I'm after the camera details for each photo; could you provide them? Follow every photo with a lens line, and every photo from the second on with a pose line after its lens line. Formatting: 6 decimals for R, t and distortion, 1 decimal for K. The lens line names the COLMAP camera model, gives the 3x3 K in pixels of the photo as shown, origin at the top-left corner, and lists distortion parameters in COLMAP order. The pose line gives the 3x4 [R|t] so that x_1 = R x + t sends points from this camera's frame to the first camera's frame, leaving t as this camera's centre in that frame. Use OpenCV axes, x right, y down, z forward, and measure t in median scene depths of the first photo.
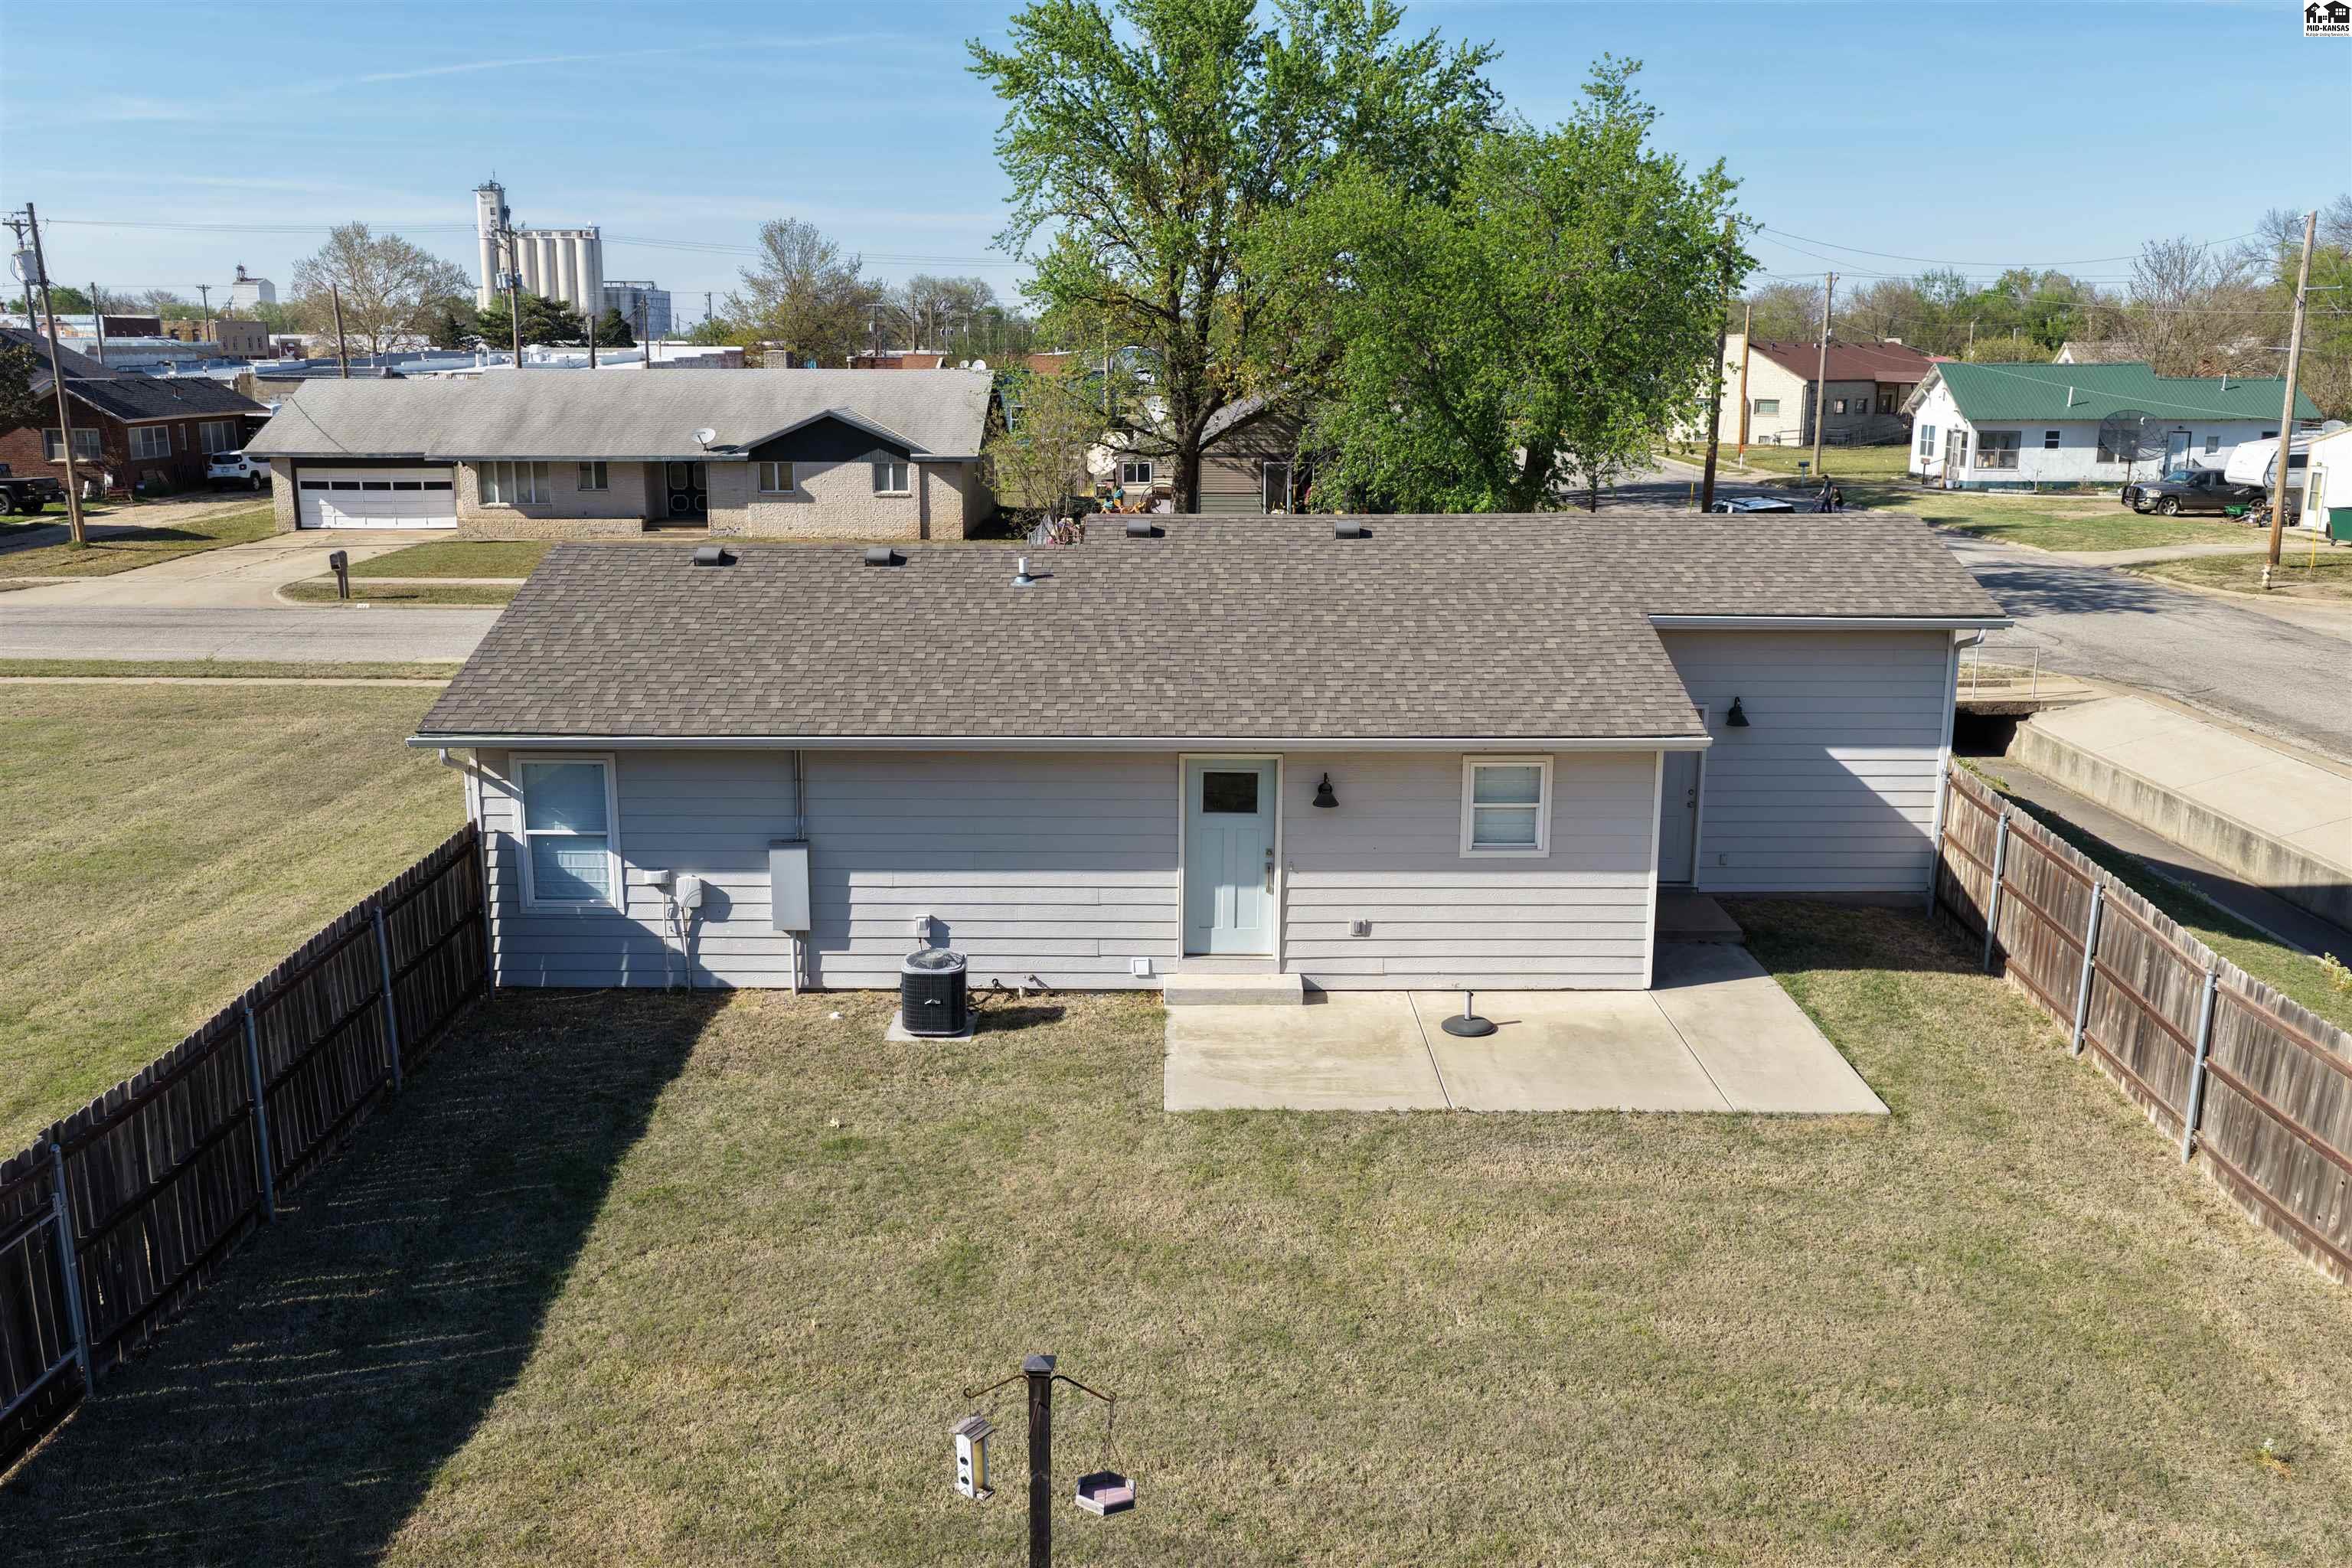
lens RADIAL K [[1954.7, 0, 1179.2], [0, 1954.7, 796.5], [0, 0, 1]] dist [-0.004892, 0.015732]
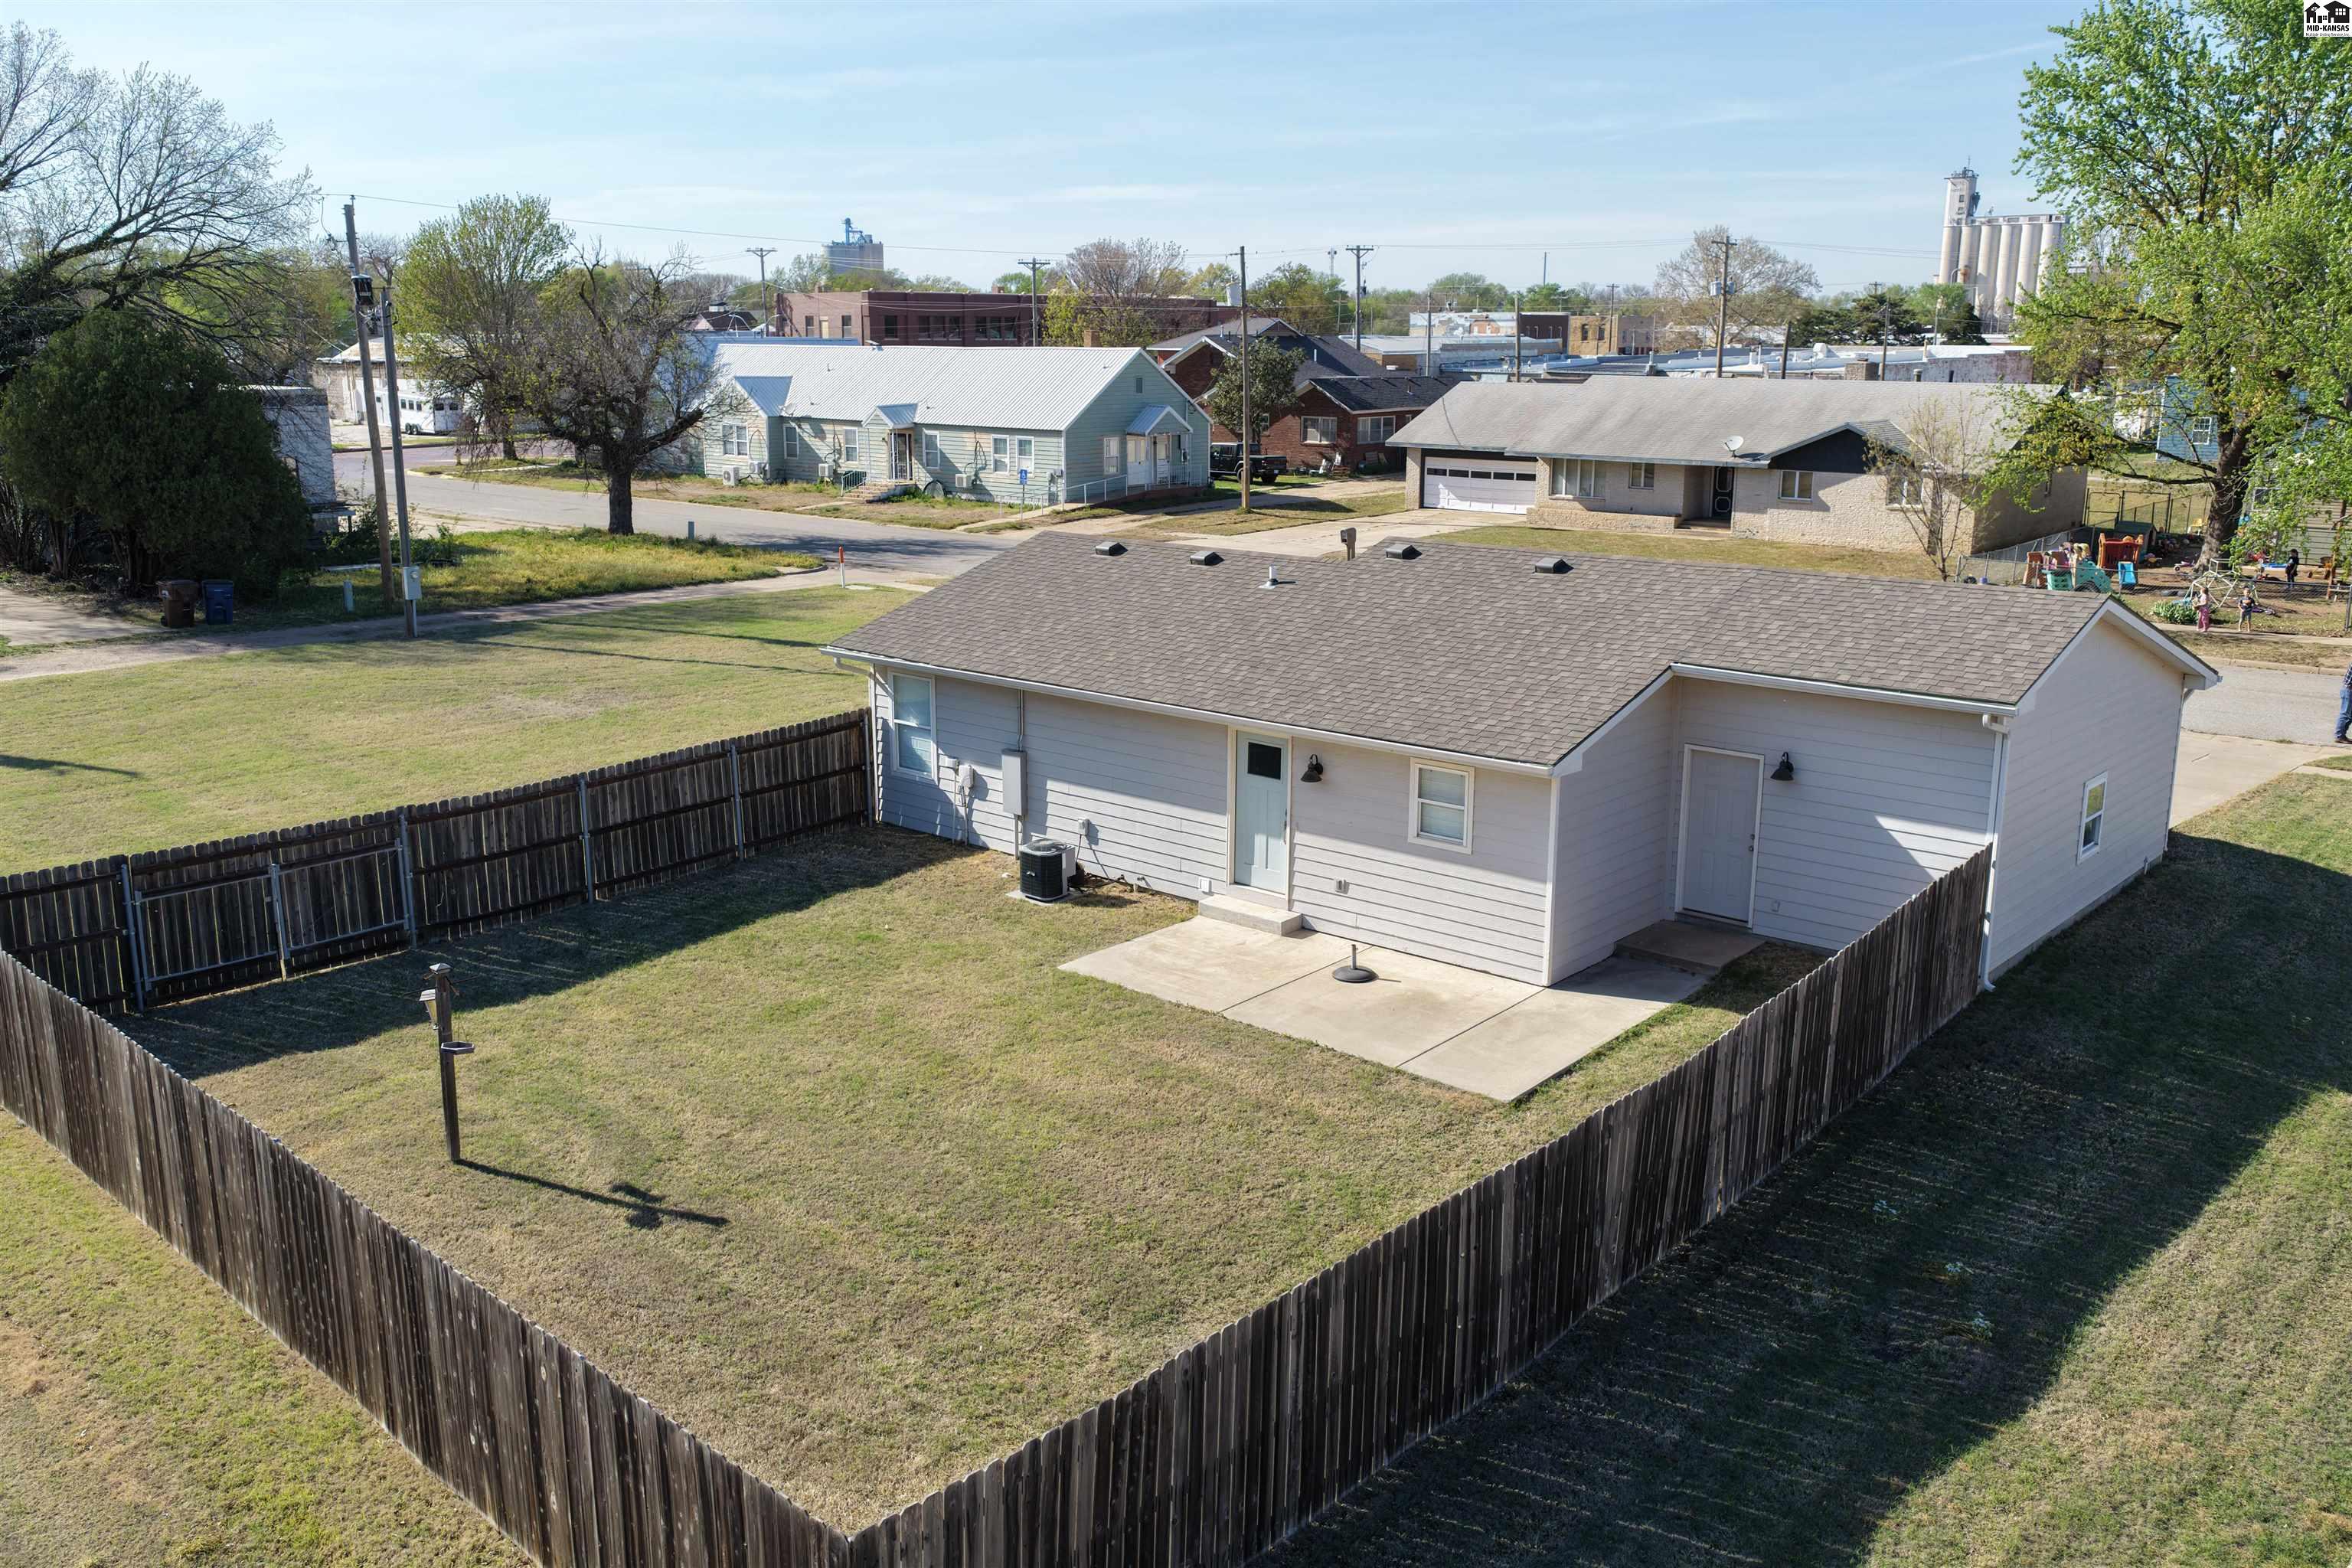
lens RADIAL K [[1954.7, 0, 1175.6], [0, 1954.7, 781.3], [0, 0, 1]] dist [-0.004892, 0.015732]
pose [[0.752125, 0.148343, -0.642108, 0.793366], [-0.148294, 0.987445, 0.054422, -0.049173], [0.642119, 0.054288, 0.764680, -0.010099]]
